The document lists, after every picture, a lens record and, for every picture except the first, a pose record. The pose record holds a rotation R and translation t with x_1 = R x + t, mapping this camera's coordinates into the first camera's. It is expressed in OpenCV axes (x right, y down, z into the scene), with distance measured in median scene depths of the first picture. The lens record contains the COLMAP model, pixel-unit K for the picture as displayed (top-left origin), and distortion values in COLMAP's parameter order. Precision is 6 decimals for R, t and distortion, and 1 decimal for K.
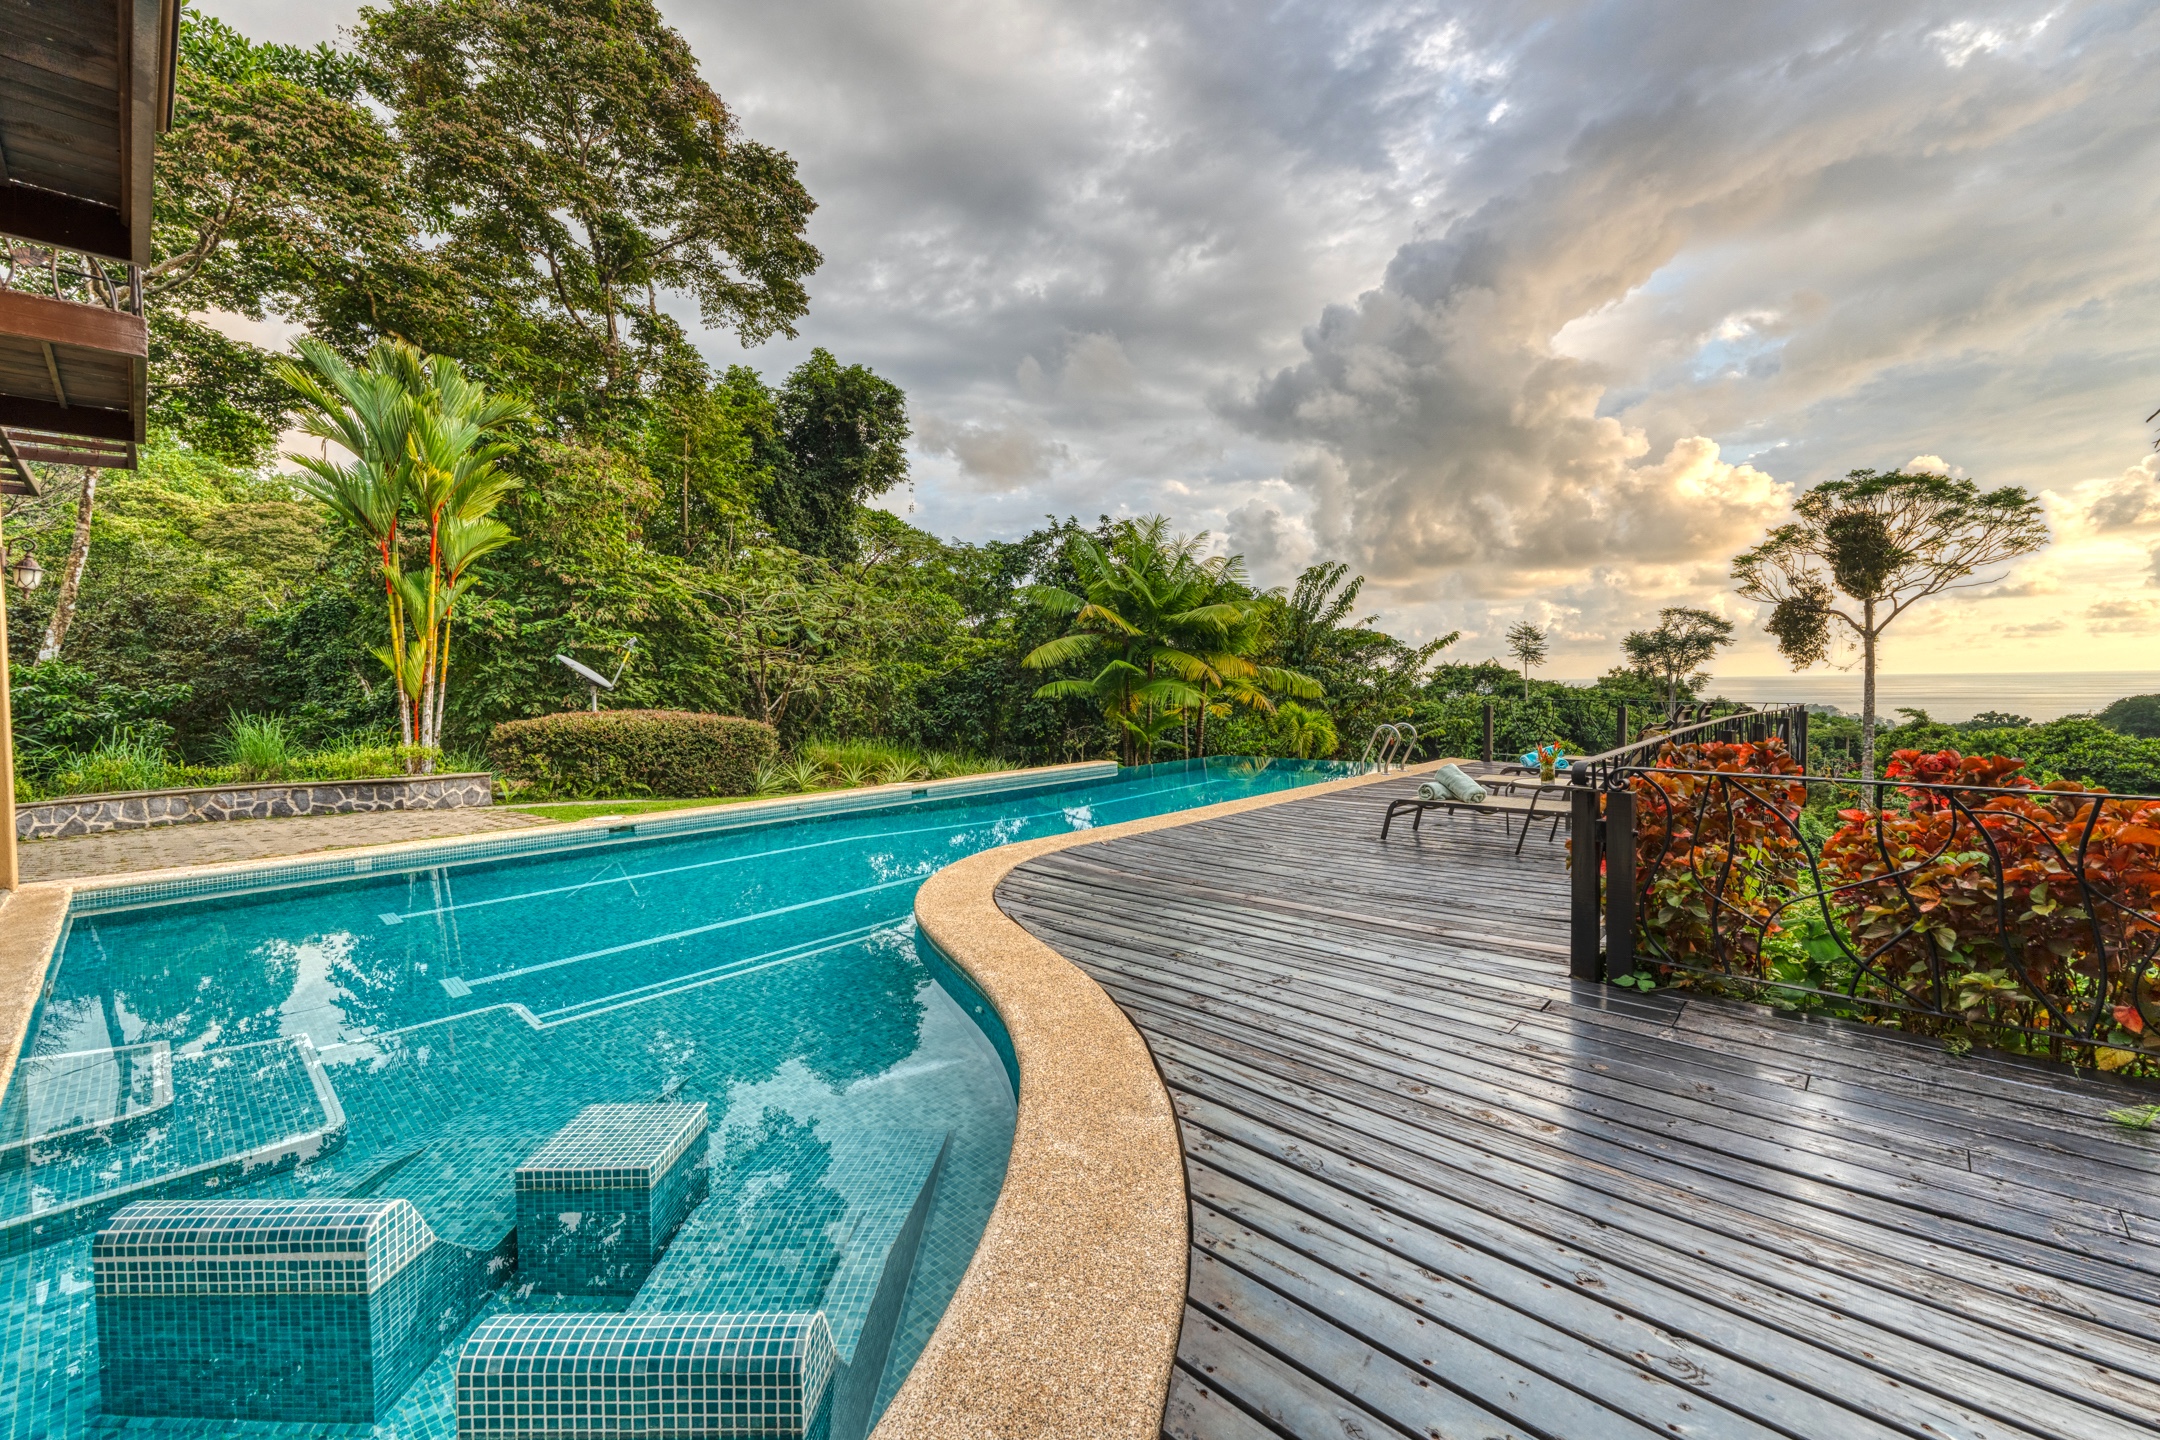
lens RADIAL K [[874.4, 0, 1080.5], [0, 874.4, 700.7], [0, 0, 1]] dist [-0.001188, -0.000222]
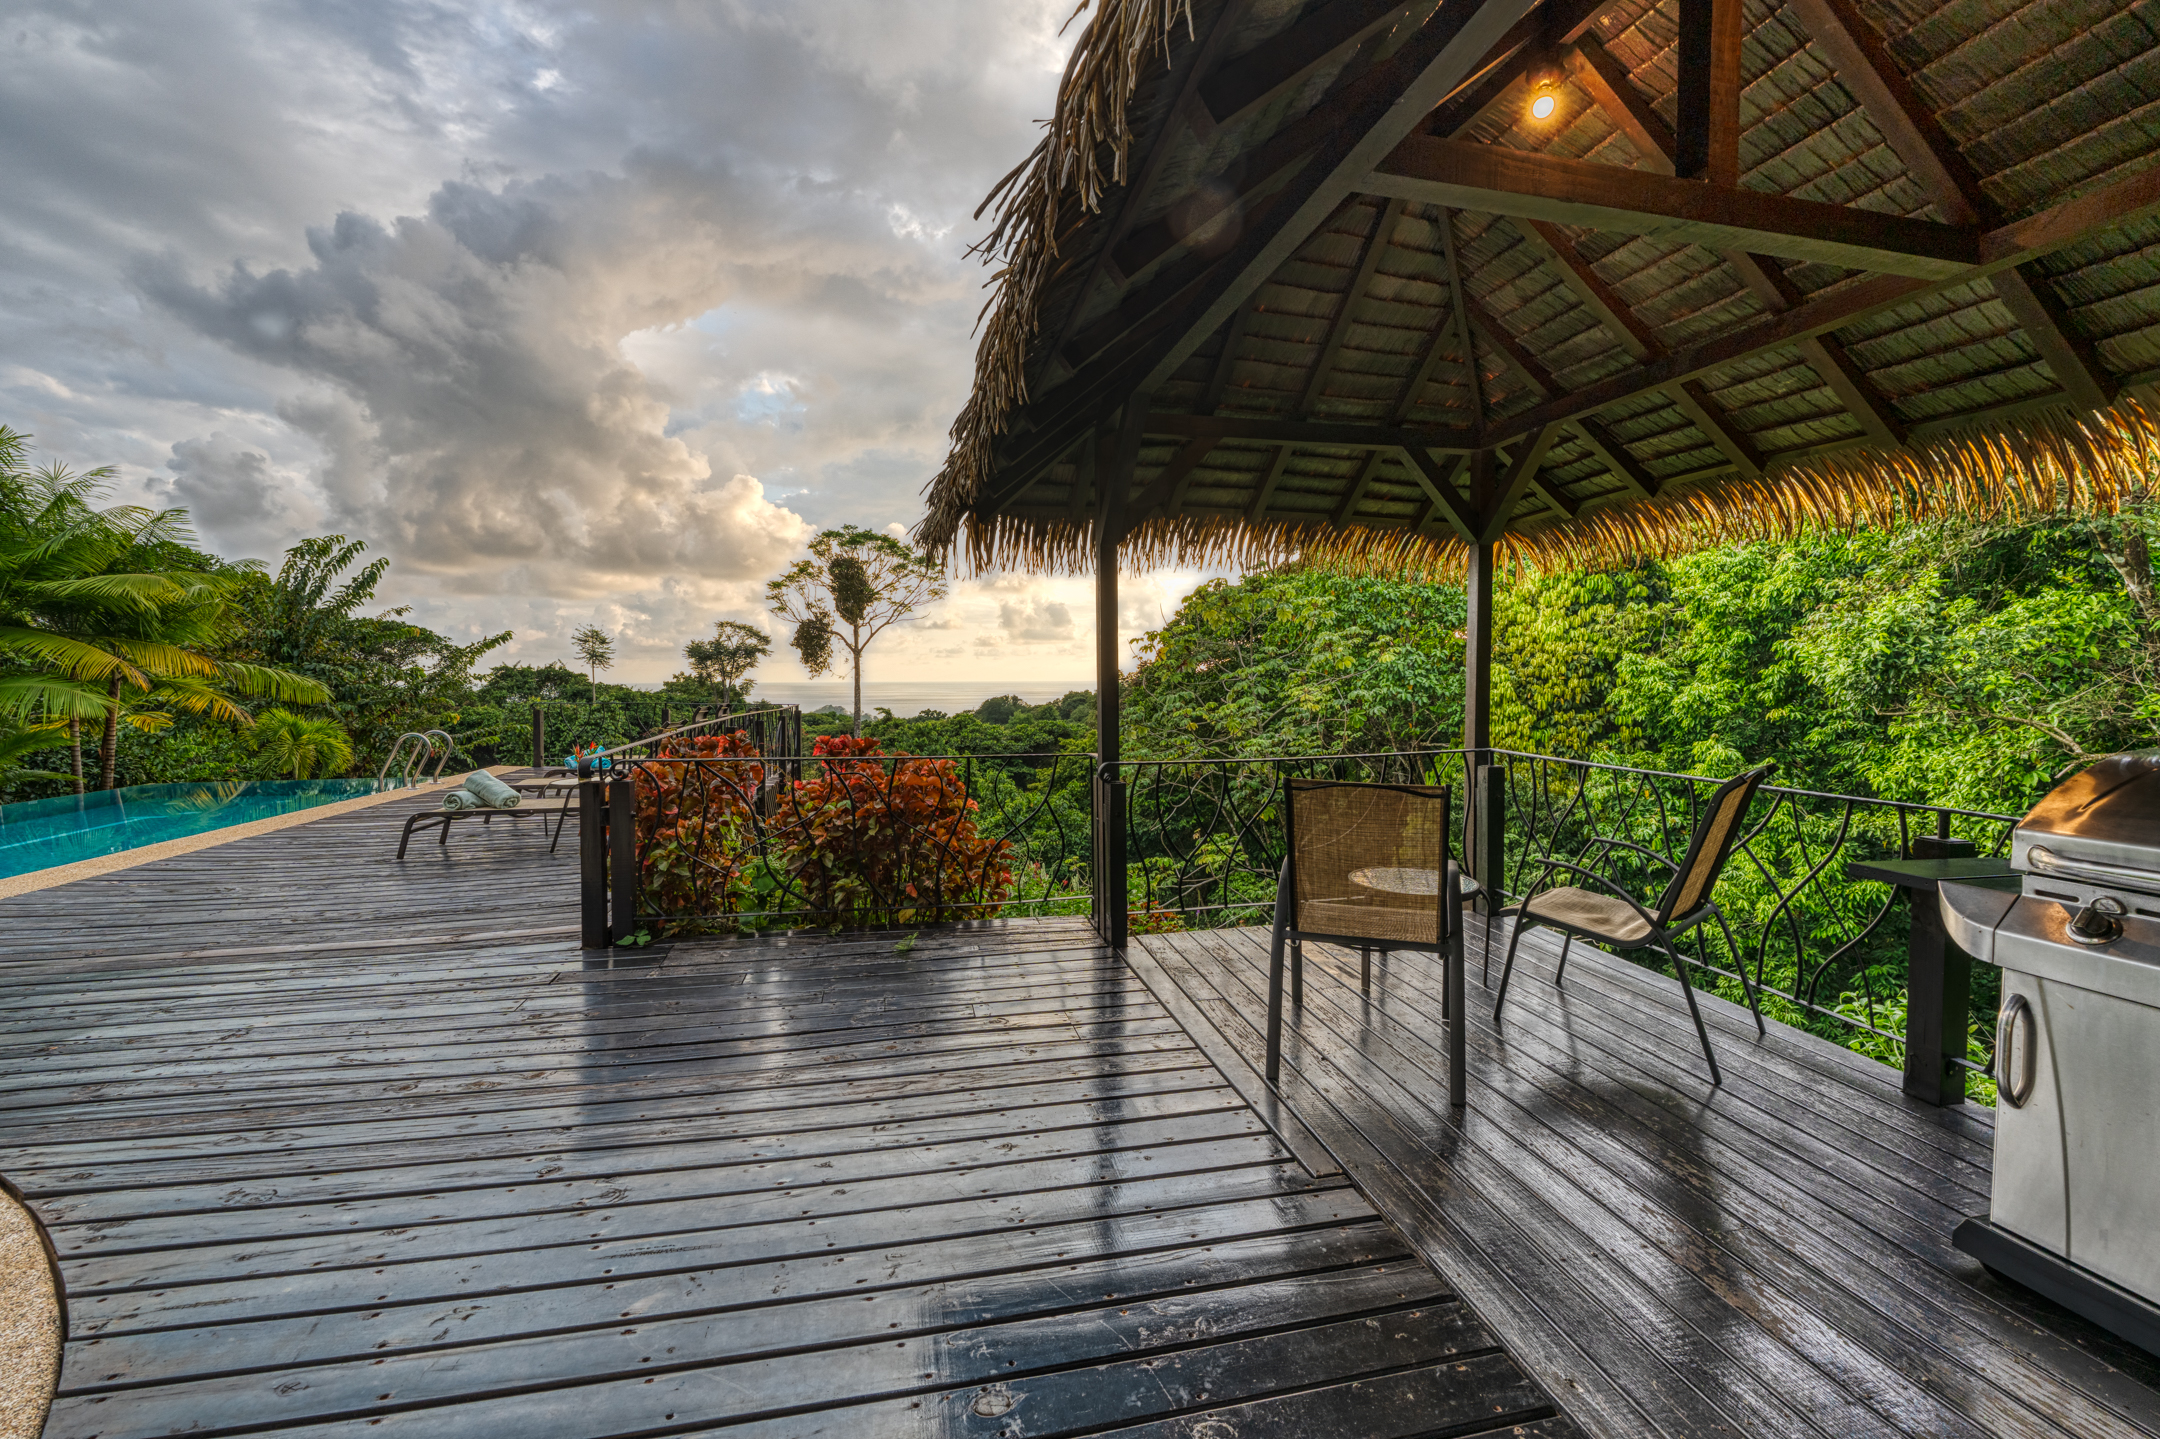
lens RADIAL K [[876.2, 0, 1069.7], [0, 876.2, 718.3], [0, 0, 1]] dist [-0.002756, 0.000653]
pose [[0.568271, -0.022579, 0.822532, -0.000325], [0.009586, 0.999737, 0.020821, 0.000330], [-0.822786, -0.003948, 0.568338, -0.025601]]
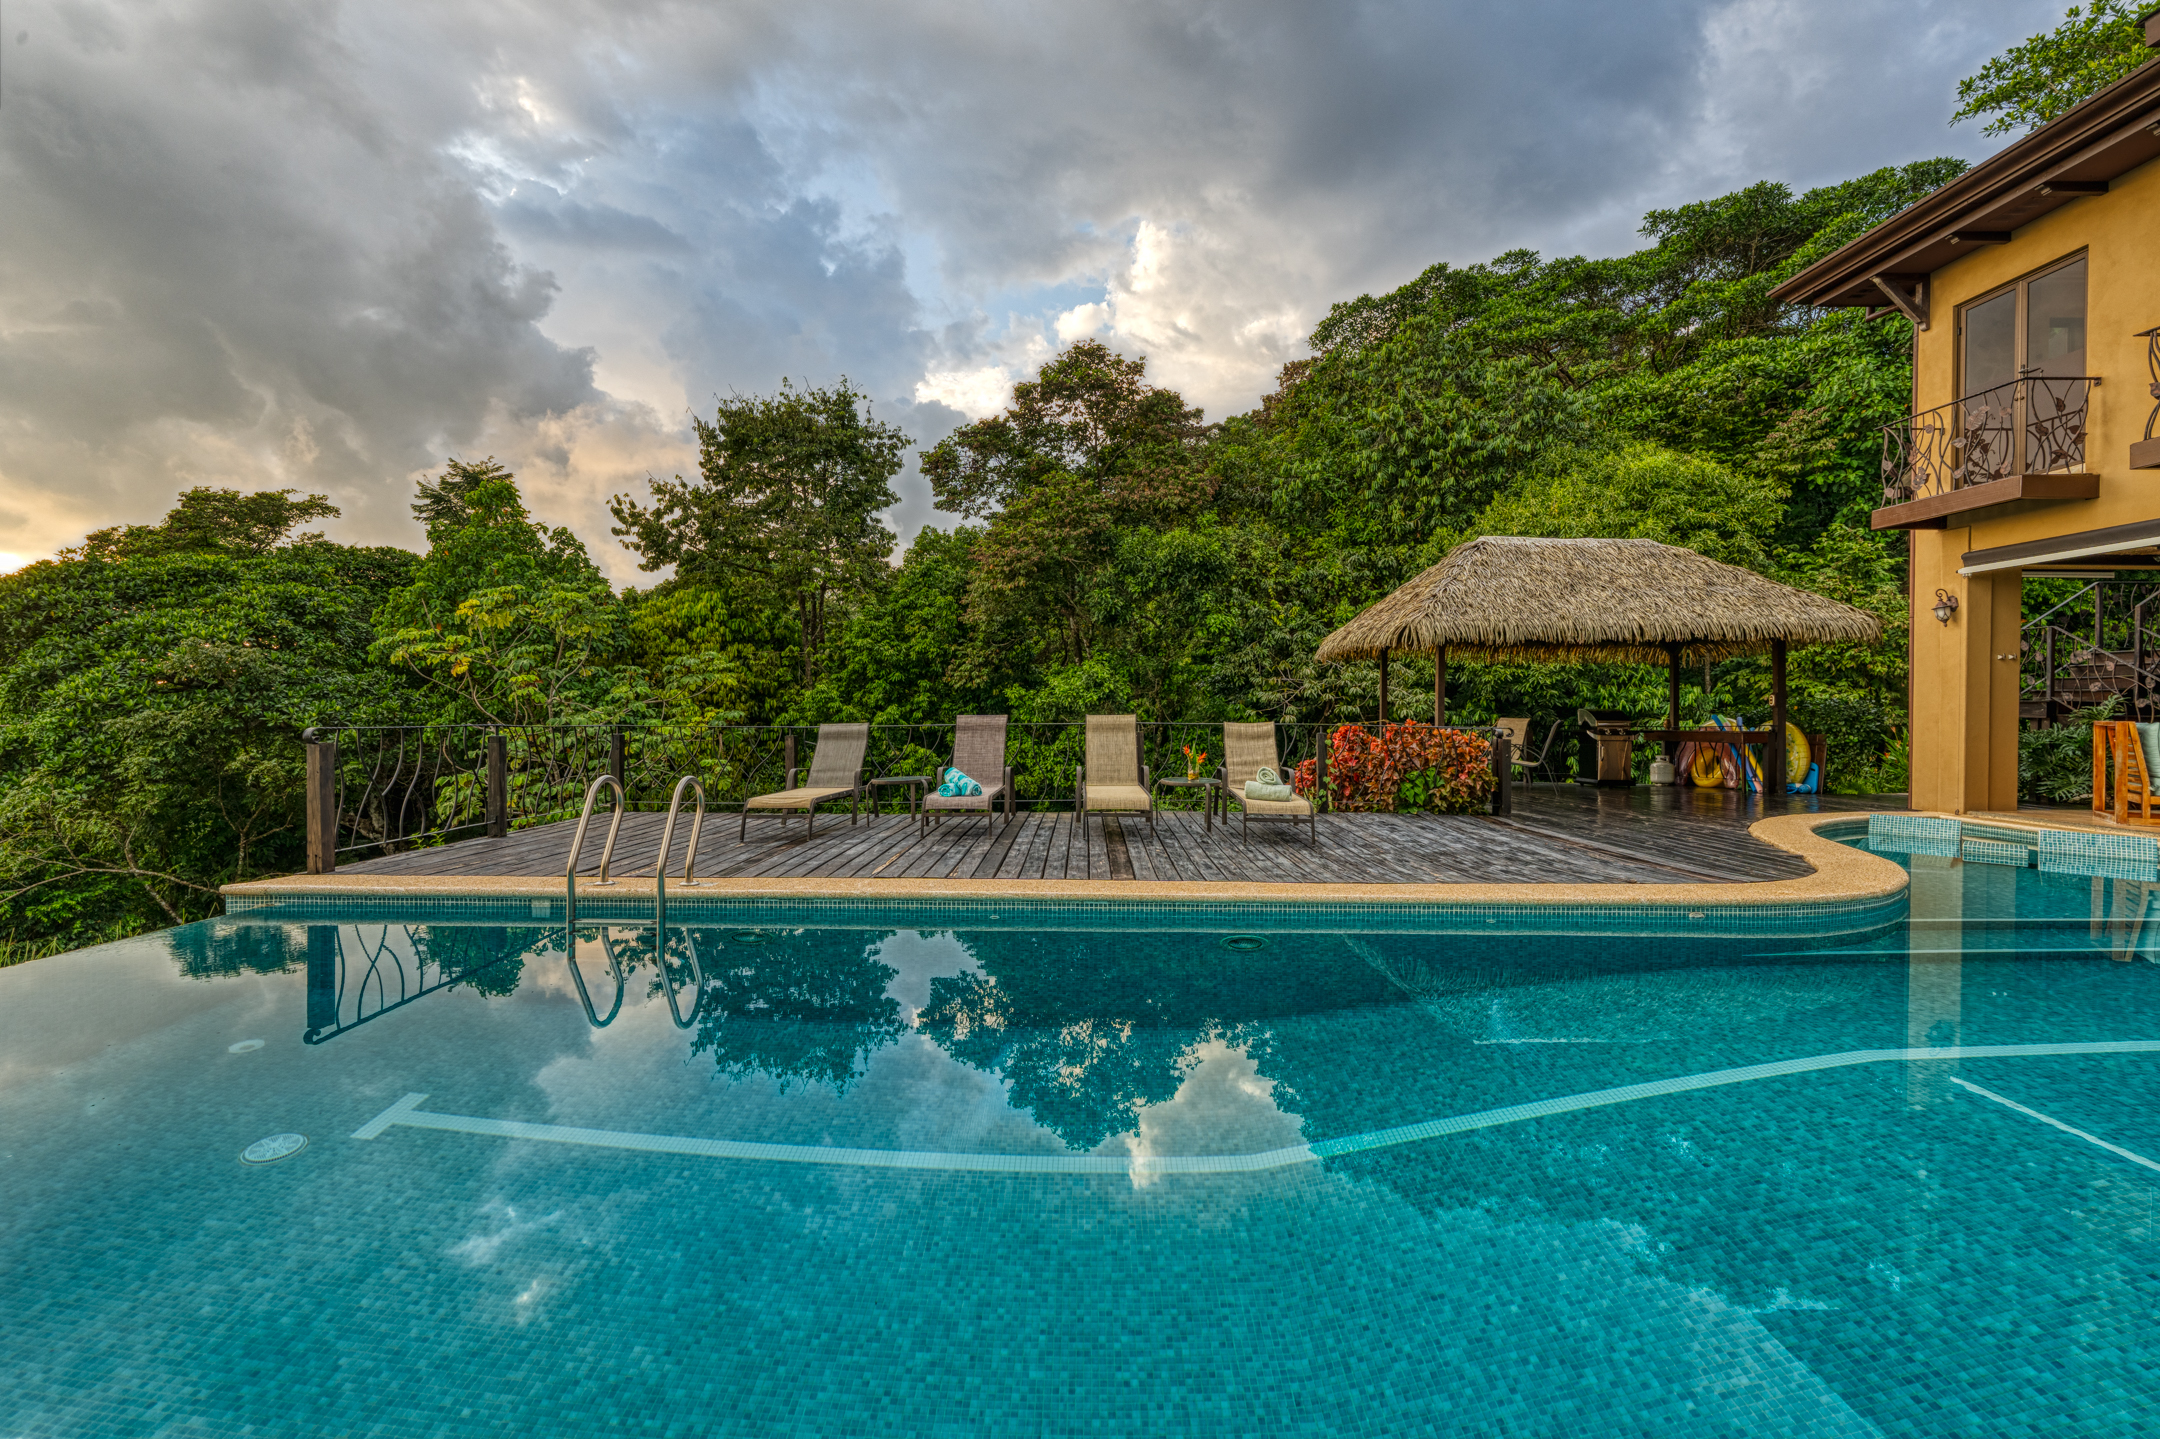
lens RADIAL K [[864.3, 0, 1072.2], [0, 864.3, 715.3], [0, 0, 1]] dist [-0.000097, 0.000012]
pose [[-0.677774, 0.008664, 0.735219, -0.044170], [0.021618, 0.999733, 0.008147, -0.001948], [-0.734952, 0.021416, -0.677781, 0.602105]]
